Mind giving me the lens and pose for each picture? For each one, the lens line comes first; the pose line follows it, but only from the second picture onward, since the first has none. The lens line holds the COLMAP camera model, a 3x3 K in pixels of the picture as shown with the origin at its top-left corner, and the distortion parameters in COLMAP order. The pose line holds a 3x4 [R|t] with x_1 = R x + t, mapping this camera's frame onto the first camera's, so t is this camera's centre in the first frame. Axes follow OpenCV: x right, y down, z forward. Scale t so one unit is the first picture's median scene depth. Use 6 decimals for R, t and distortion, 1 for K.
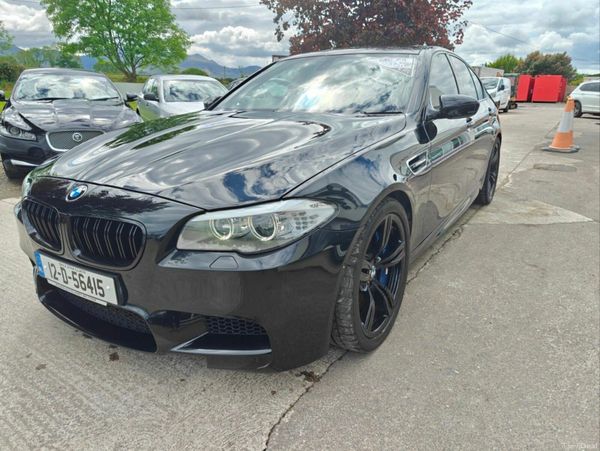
lens RADIAL K [[419.7, 0, 300.0], [0, 419.7, 225.5], [0, 0, 1]] dist [0.053673, -0.055969]
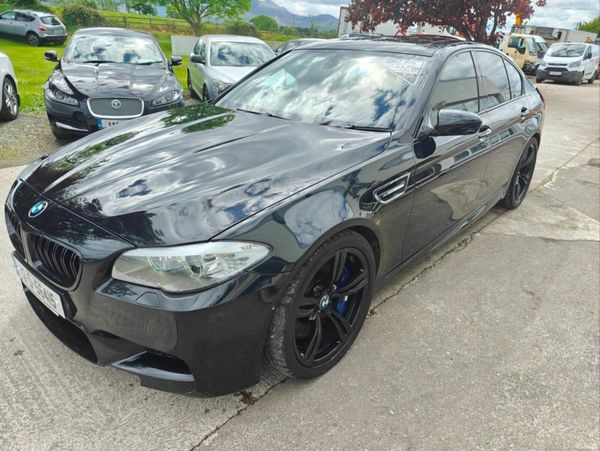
lens RADIAL K [[419.7, 0, 300.0], [0, 419.7, 225.5], [0, 0, 1]] dist [0.053673, -0.055969]
pose [[0.988444, 0.093124, -0.119606, 0.212093], [-0.081247, 0.991602, 0.100617, -0.161546], [0.127971, -0.089737, 0.987710, 0.017482]]
